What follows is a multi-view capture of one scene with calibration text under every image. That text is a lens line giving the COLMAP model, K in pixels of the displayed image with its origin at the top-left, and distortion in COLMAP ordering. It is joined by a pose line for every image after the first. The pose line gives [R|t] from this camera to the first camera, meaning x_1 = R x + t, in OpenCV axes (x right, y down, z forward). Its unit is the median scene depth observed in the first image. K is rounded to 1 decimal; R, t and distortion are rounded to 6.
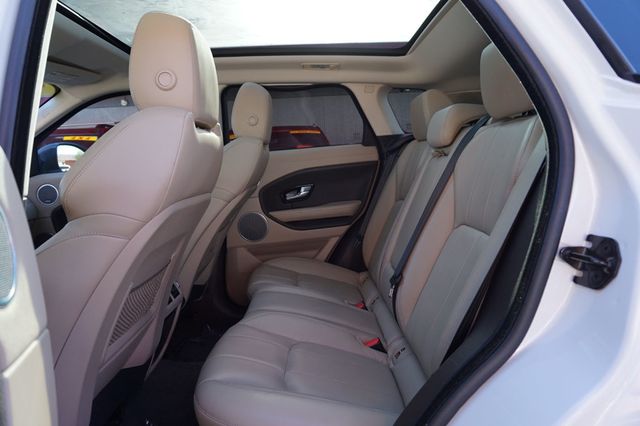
lens RADIAL K [[438.3, 0, 320.7], [0, 438.3, 212.5], [0, 0, 1]] dist [-0.026218, 0.018776]
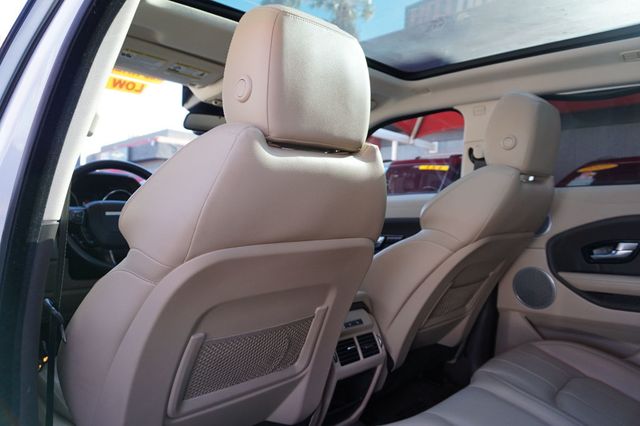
lens RADIAL K [[438.3, 0, 323.8], [0, 438.3, 214.8], [0, 0, 1]] dist [-0.026218, 0.018776]
pose [[0.673578, 0.085794, -0.734120, 0.190454], [-0.132535, 0.991161, -0.005772, -0.054014], [0.727136, 0.101185, 0.678995, 0.338328]]
